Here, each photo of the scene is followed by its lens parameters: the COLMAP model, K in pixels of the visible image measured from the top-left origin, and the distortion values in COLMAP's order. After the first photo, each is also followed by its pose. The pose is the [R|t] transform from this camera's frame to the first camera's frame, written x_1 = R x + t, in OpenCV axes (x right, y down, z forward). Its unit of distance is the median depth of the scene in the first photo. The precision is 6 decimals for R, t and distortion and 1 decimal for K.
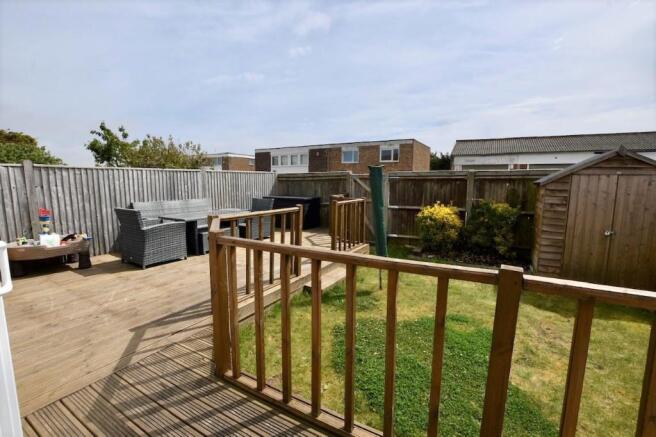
lens RADIAL K [[287.5, 0, 325.2], [0, 287.5, 222.7], [0, 0, 1]] dist [-0.029281, 0.001701]
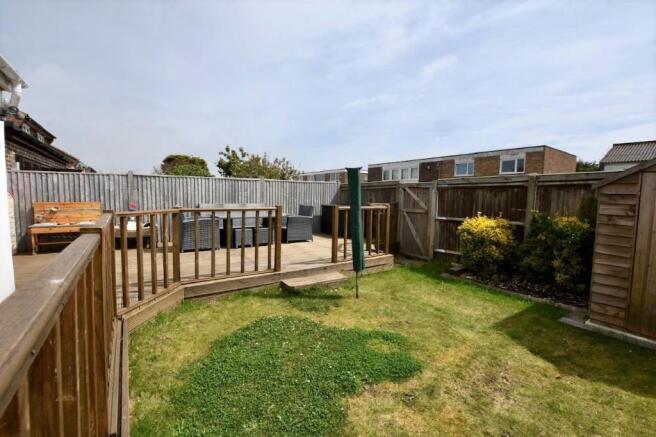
lens RADIAL K [[287.5, 0, 330.1], [0, 287.5, 217.5], [0, 0, 1]] dist [-0.029281, 0.001701]
pose [[0.906811, 0.040642, -0.419573, 0.329947], [-0.071308, 0.995787, -0.057657, 0.020263], [0.415462, 0.082203, 0.905889, 0.060739]]
